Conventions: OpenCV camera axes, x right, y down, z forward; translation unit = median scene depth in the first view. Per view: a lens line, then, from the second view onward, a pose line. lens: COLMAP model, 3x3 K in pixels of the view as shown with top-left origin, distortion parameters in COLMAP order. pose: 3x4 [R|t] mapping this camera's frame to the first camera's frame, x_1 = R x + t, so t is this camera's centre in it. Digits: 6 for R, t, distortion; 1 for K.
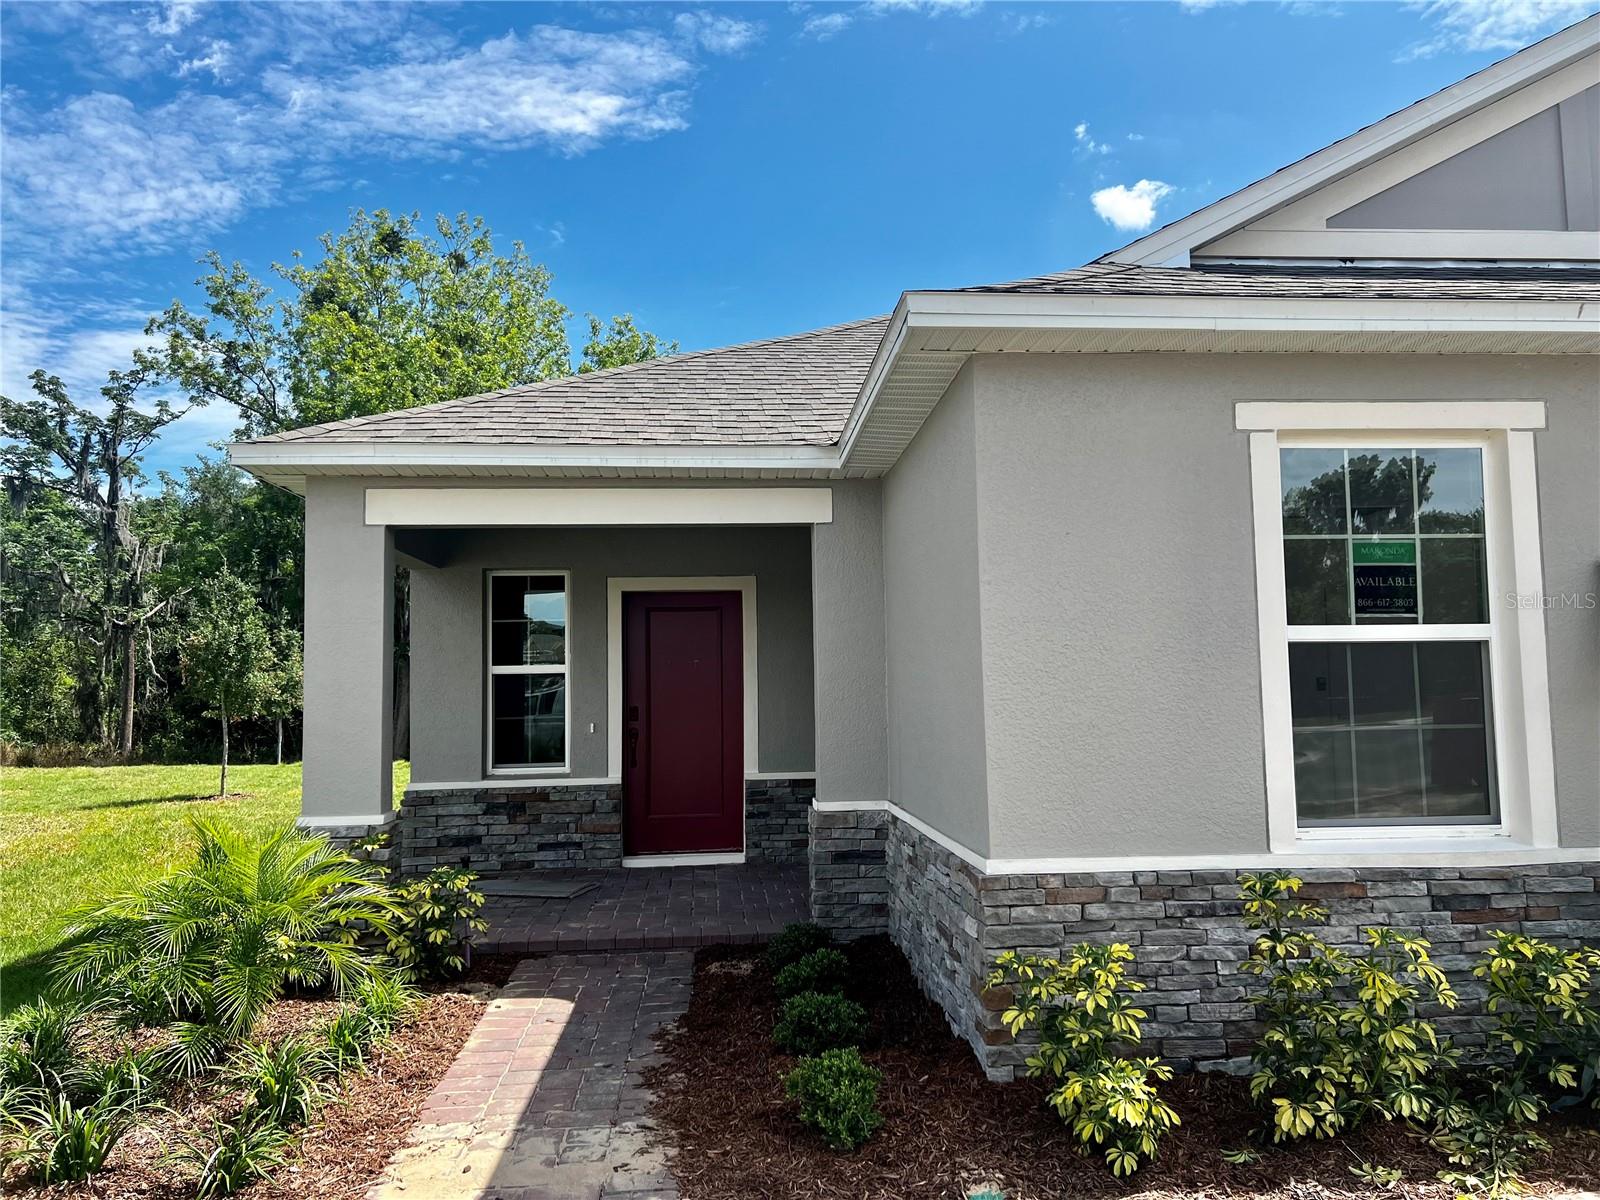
lens RADIAL K [[1248.7, 0, 800.0], [0, 1248.7, 600.0], [0, 0, 1]] dist [0.063668, 0.000358]
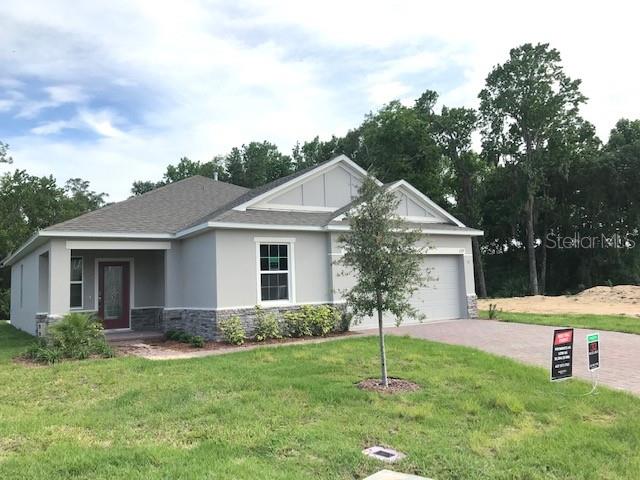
lens RADIAL K [[524.8, 0, 320.0], [0, 524.8, 240.0], [0, 0, 1]] dist [0.005433, 0.000904]
pose [[0.877557, 0.023810, 0.478880, -0.621684], [-0.008231, 0.999367, -0.034605, -0.046257], [-0.479401, 0.026426, 0.877198, -1.477384]]
